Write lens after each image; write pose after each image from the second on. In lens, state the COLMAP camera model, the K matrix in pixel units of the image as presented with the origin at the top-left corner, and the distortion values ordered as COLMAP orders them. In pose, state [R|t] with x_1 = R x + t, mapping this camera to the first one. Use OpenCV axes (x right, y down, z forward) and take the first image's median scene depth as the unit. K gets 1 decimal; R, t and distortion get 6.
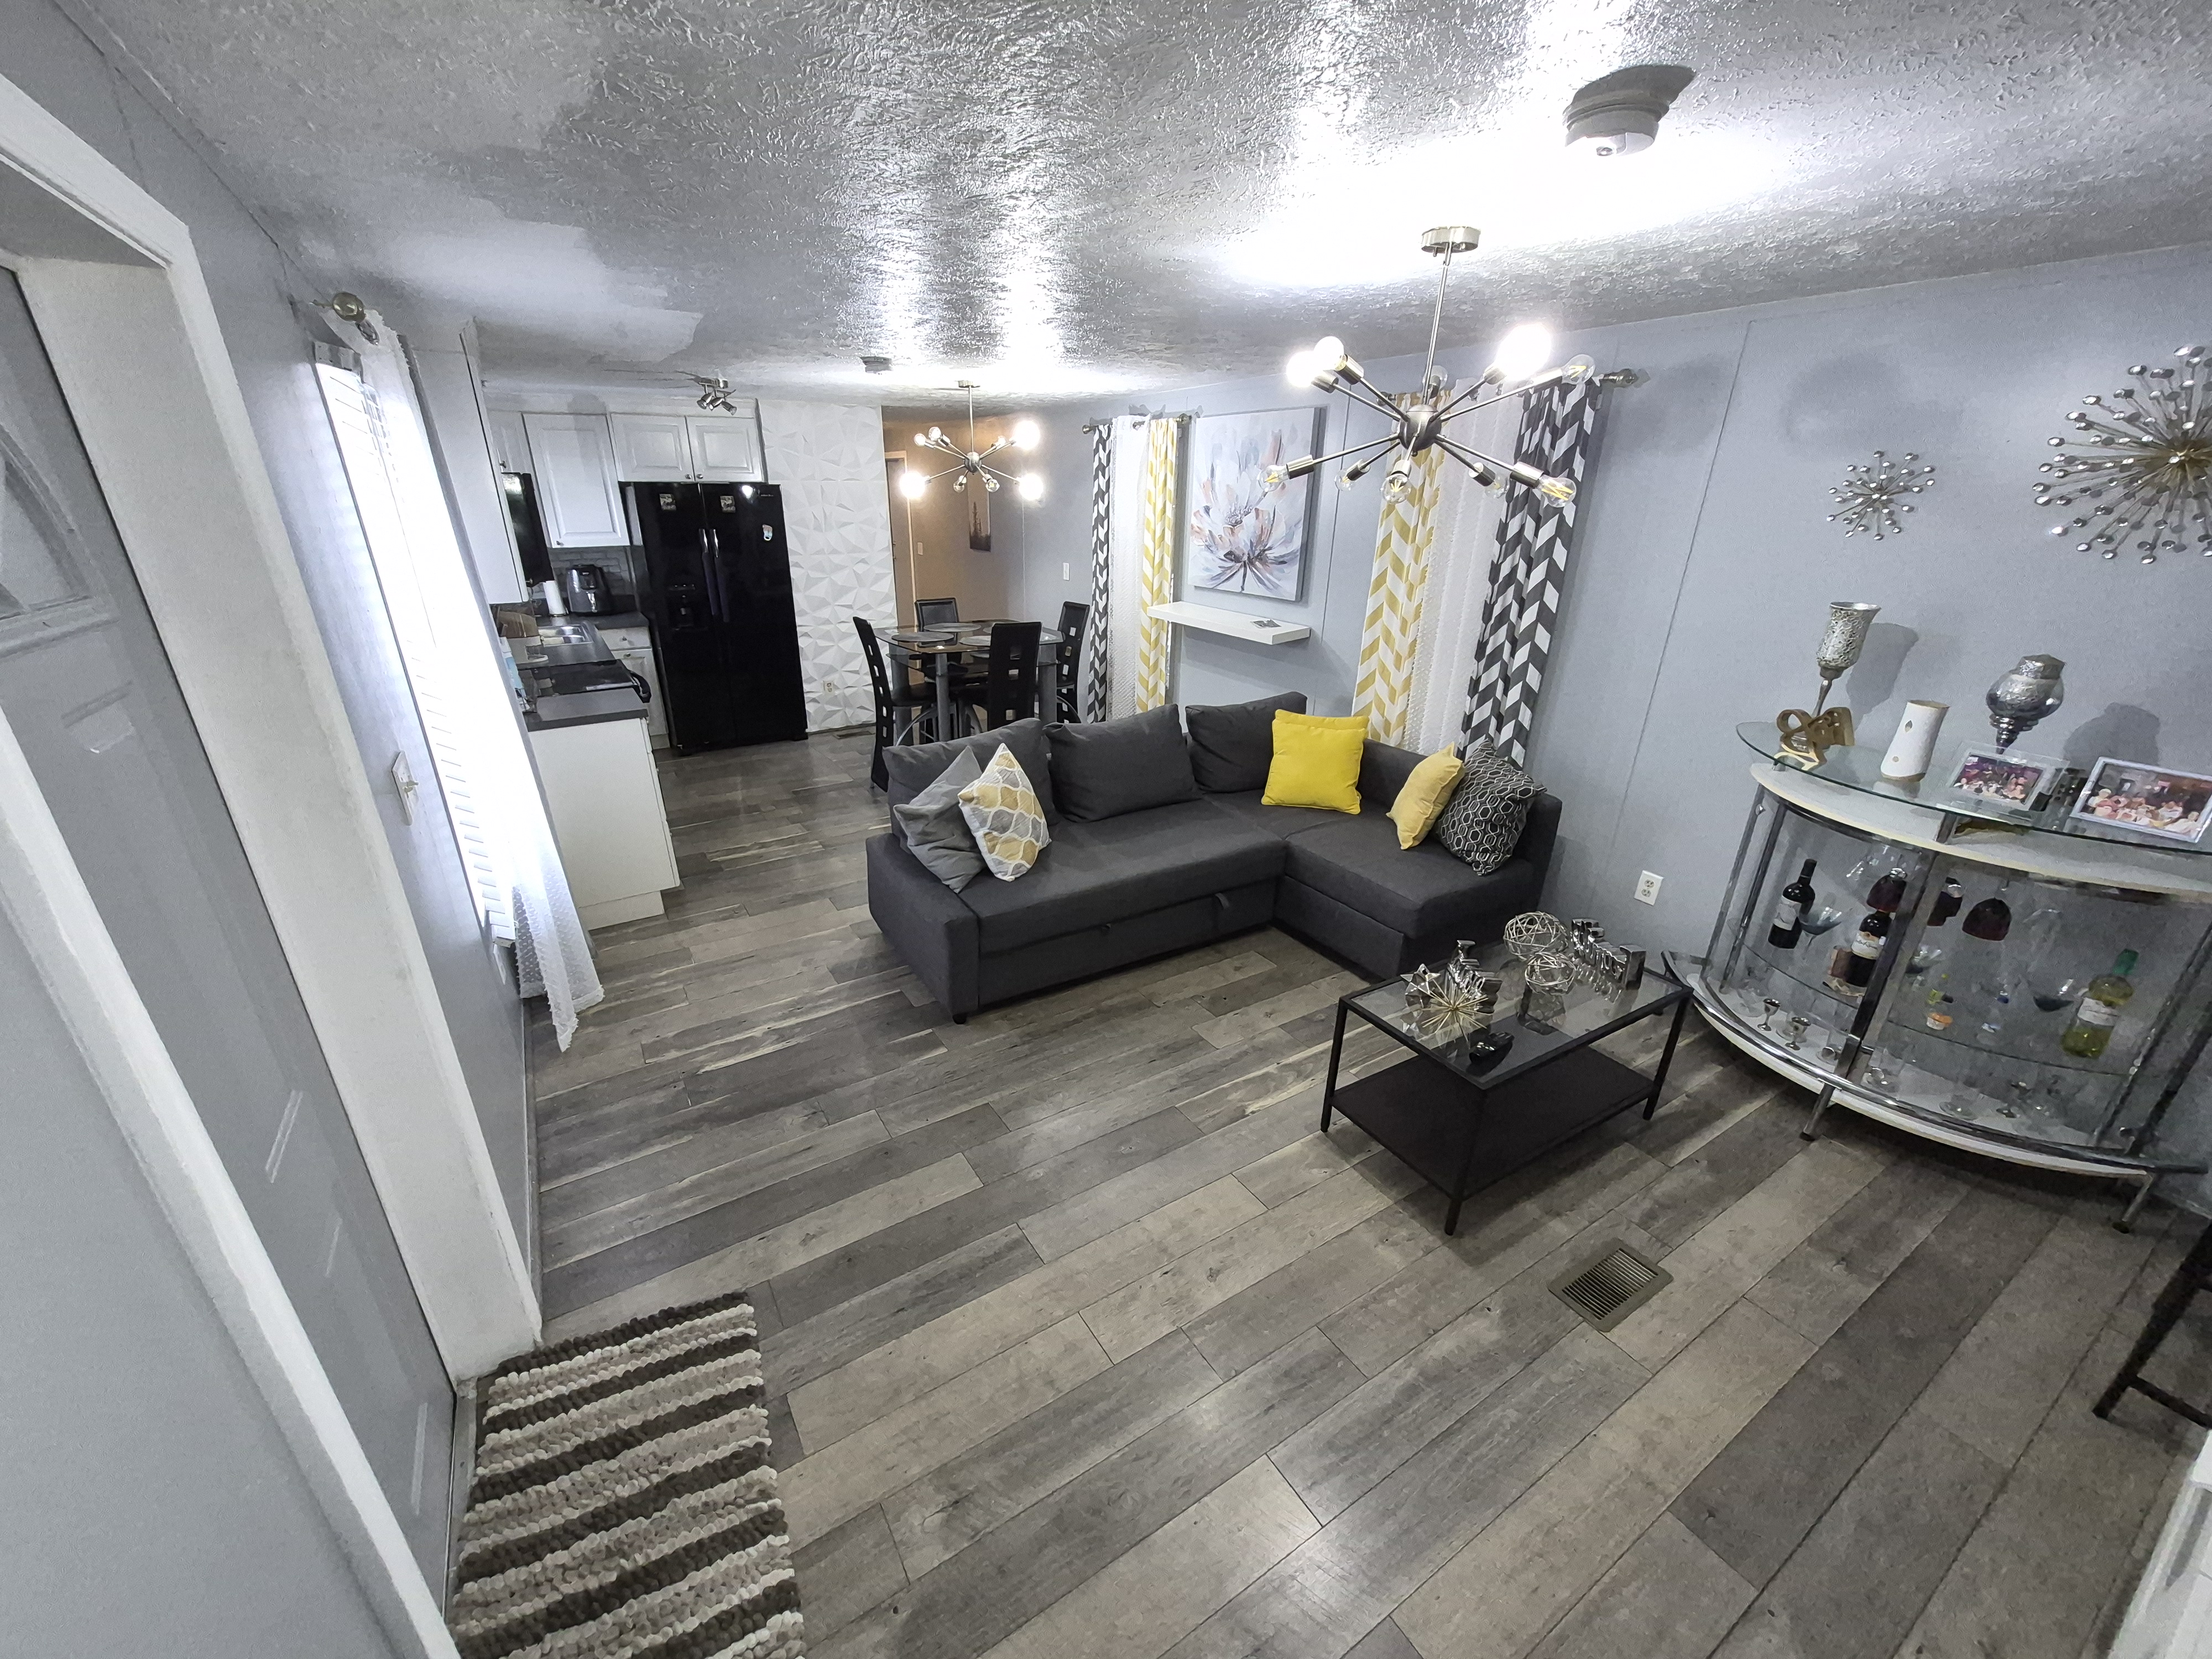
lens RADIAL K [[868.6, 0, 1072.5], [0, 868.6, 848.6], [0, 0, 1]] dist [0.000509, 0.000179]
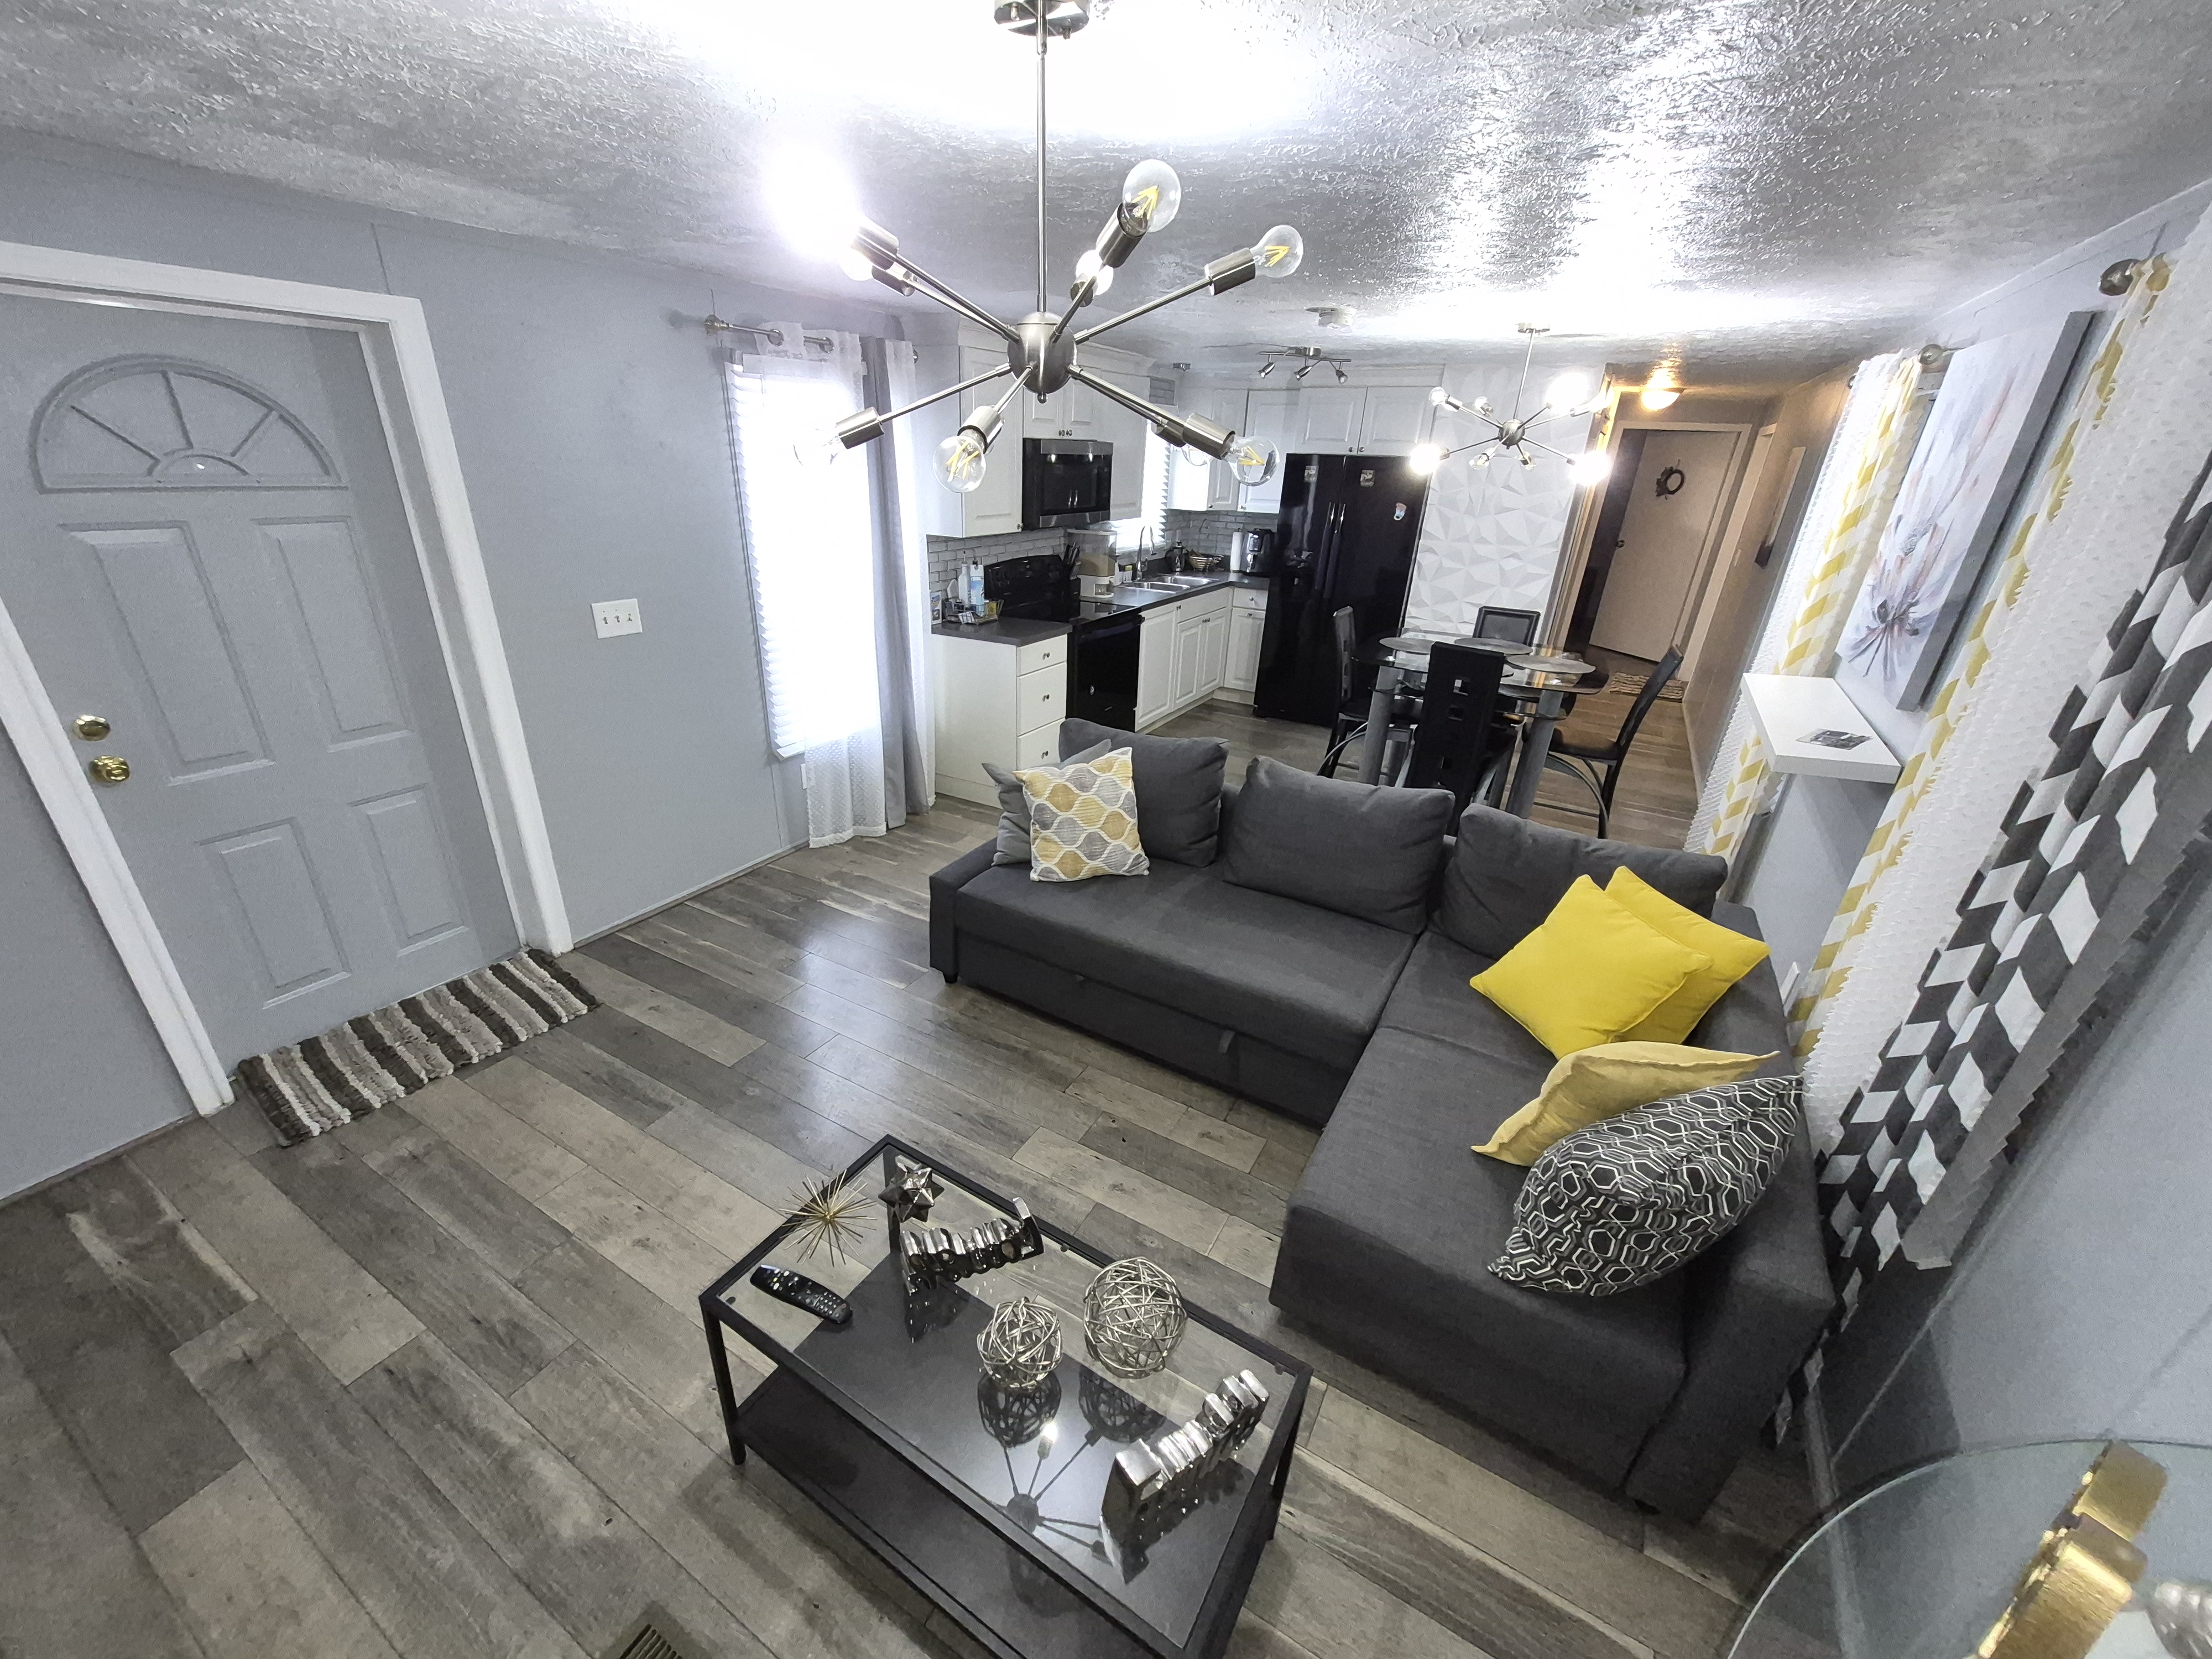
lens RADIAL K [[868.6, 0, 1072.5], [0, 868.6, 848.6], [0, 0, 1]] dist [0.000509, 0.000179]
pose [[0.468988, 0.382180, -0.796234, 0.626503], [-0.367430, 0.904237, 0.217601, -0.195464], [0.803147, 0.190508, 0.564501, 0.462300]]
